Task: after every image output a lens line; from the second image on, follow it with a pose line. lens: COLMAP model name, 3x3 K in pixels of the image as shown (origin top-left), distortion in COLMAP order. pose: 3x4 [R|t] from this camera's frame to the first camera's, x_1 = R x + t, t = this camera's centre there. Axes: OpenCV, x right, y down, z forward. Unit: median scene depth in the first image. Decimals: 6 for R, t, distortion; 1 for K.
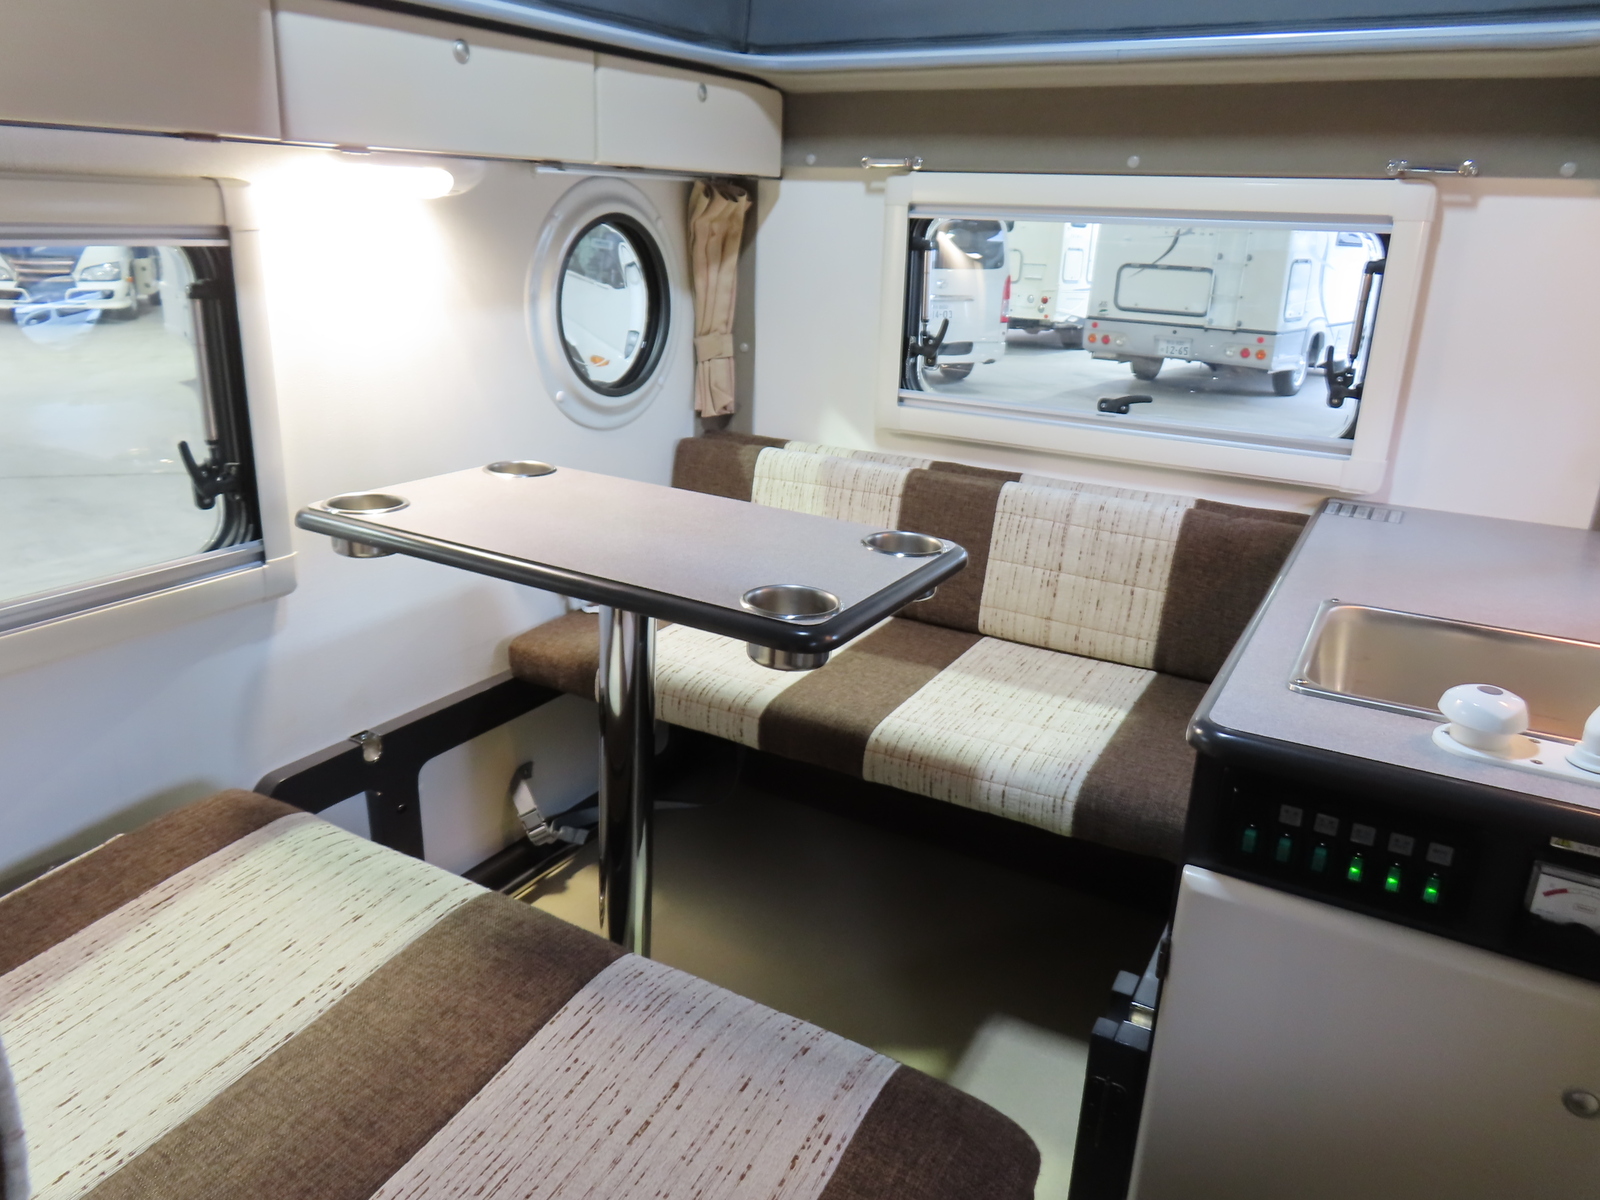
lens RADIAL K [[1145.2, 0, 804.6], [0, 1145.2, 593.6], [0, 0, 1]] dist [-0.004061, -0.026698]
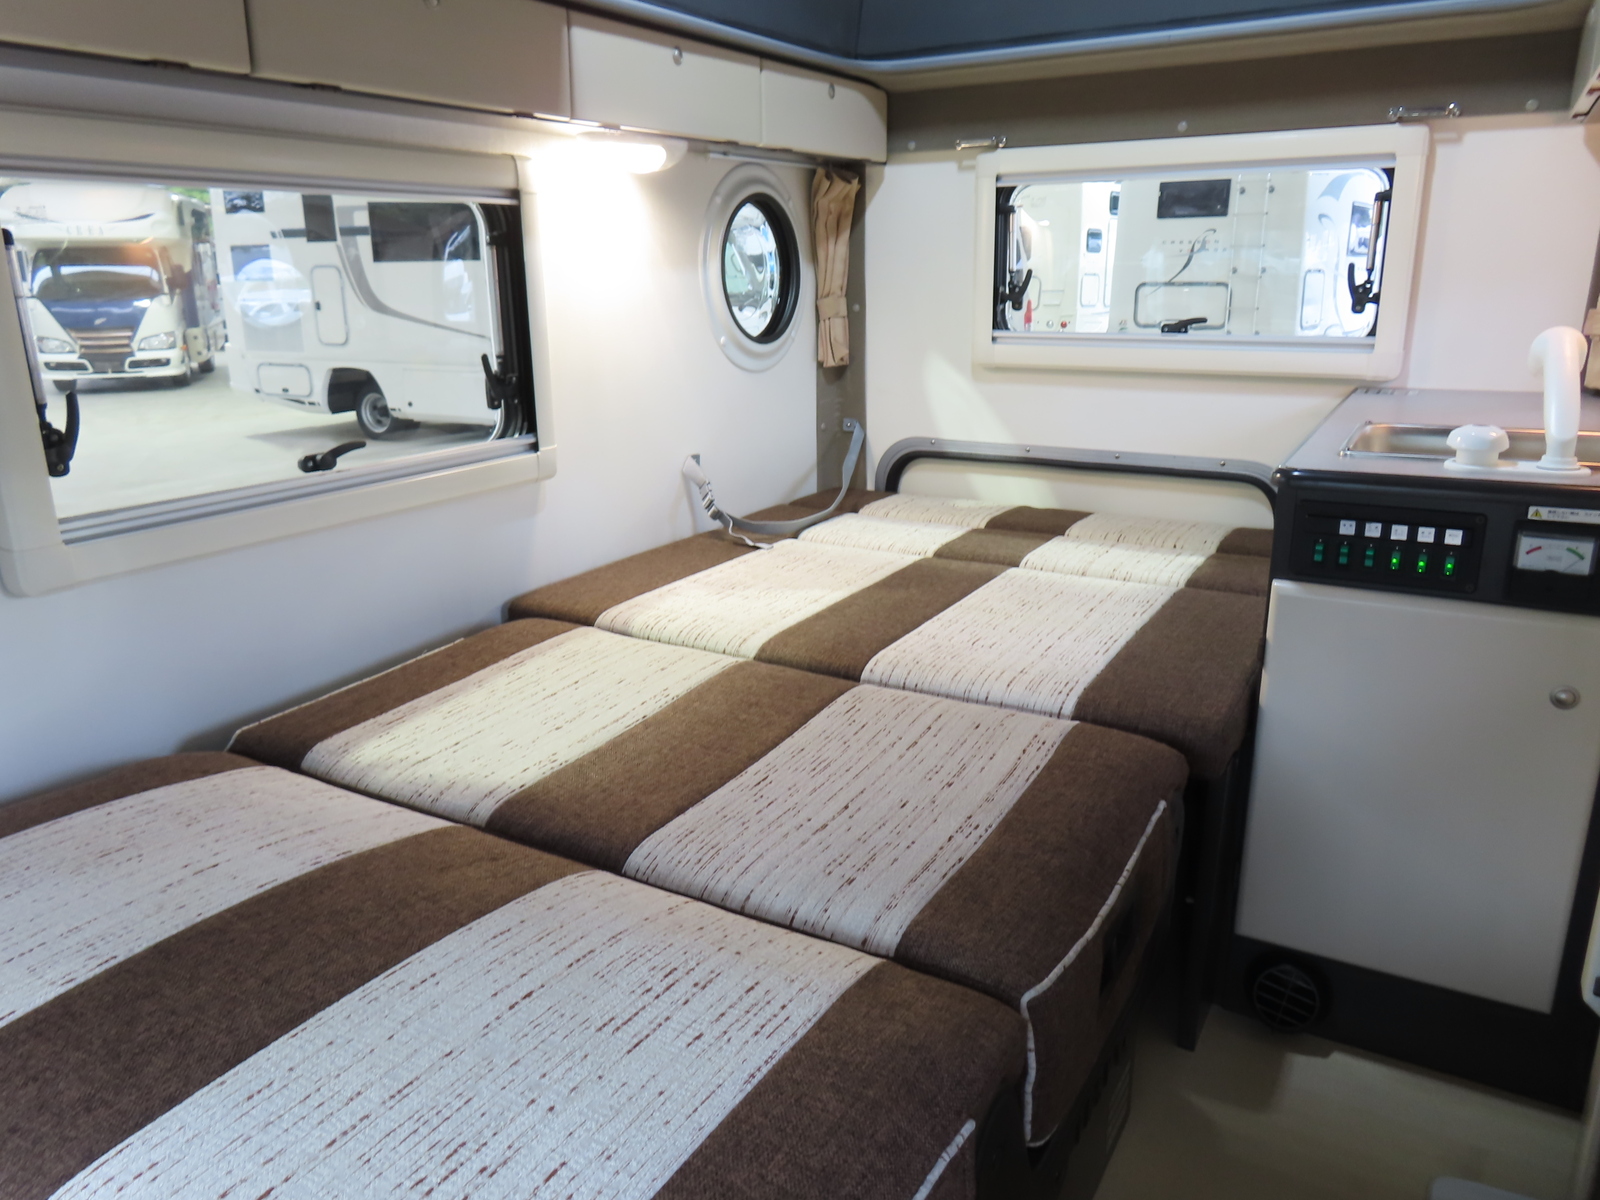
lens RADIAL K [[1145.2, 0, 798.5], [0, 1145.2, 595.8], [0, 0, 1]] dist [-0.004061, -0.026698]
pose [[0.998711, -0.043515, -0.026124, -0.112478], [0.042497, 0.998361, -0.038343, 0.152828], [0.027750, 0.037183, 0.998923, -0.220117]]
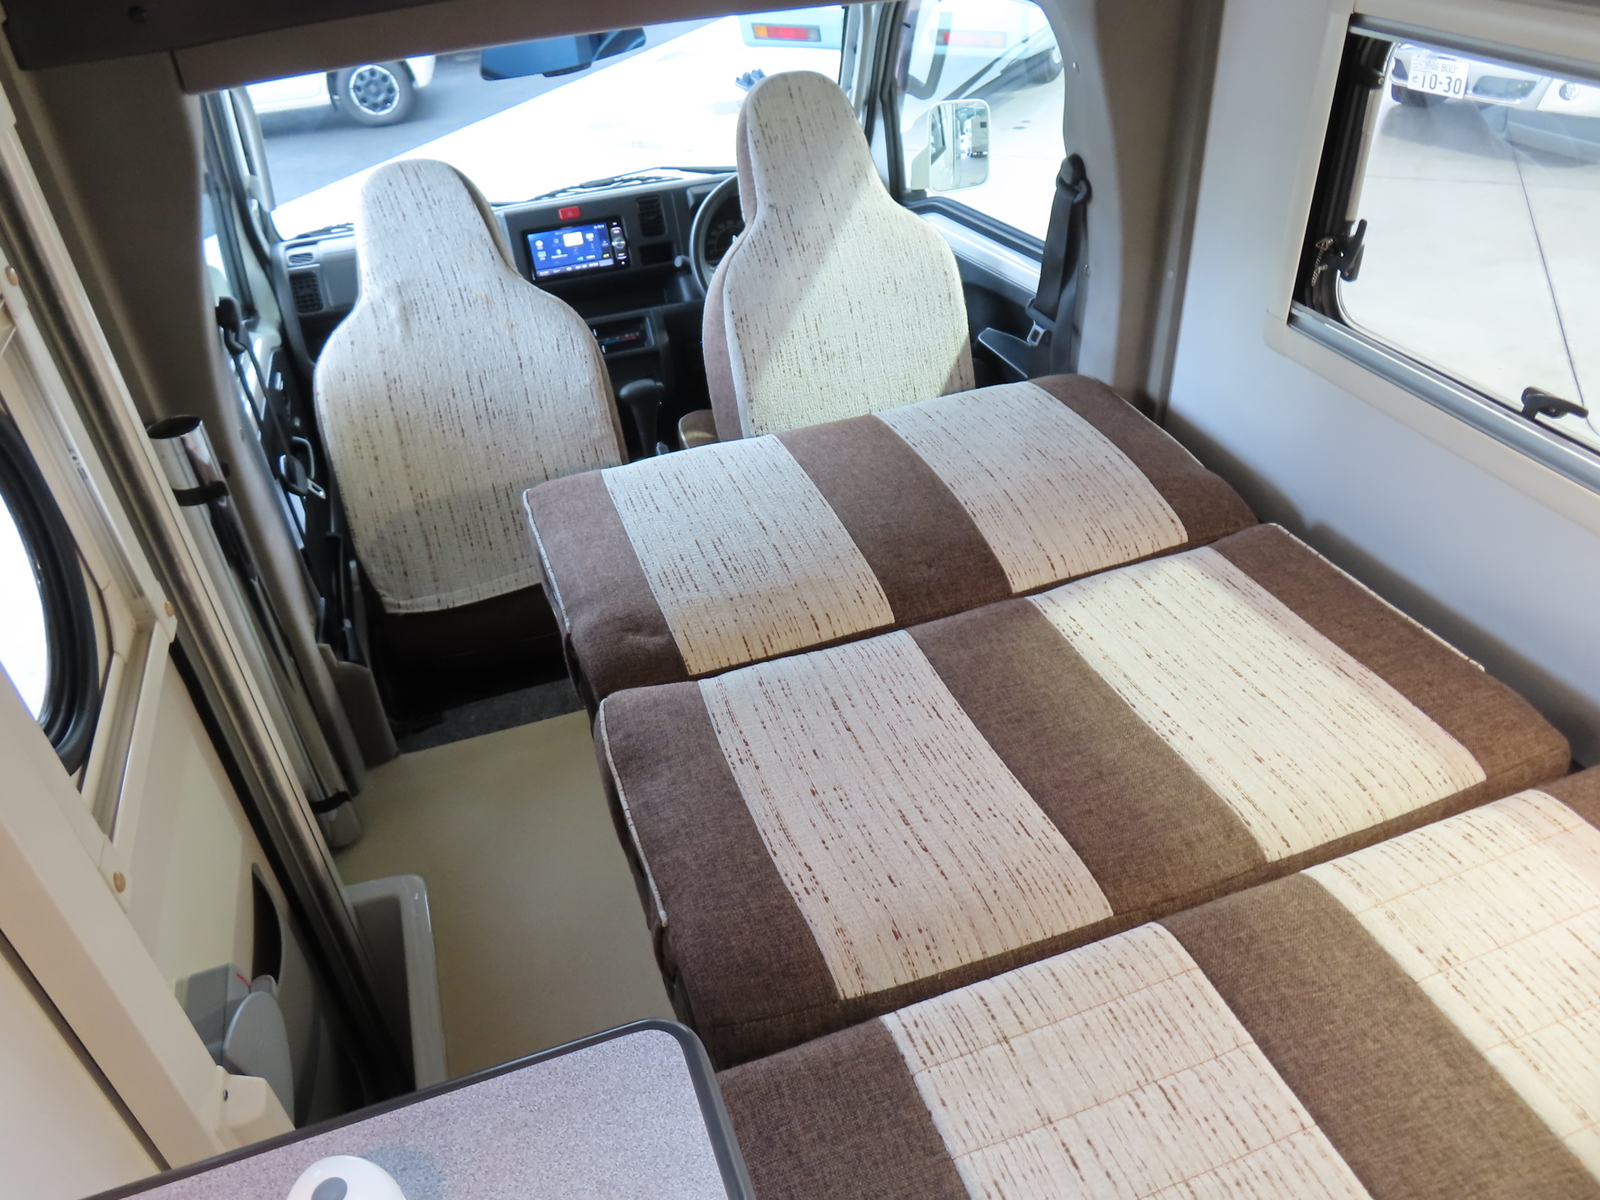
lens RADIAL K [[1145.2, 0, 792.4], [0, 1145.2, 612.2], [0, 0, 1]] dist [-0.004061, -0.026698]
pose [[-0.668713, 0.439092, -0.600017, 0.314400], [-0.194137, 0.675886, 0.710977, -0.310711], [0.717728, 0.591926, -0.366730, 0.590925]]
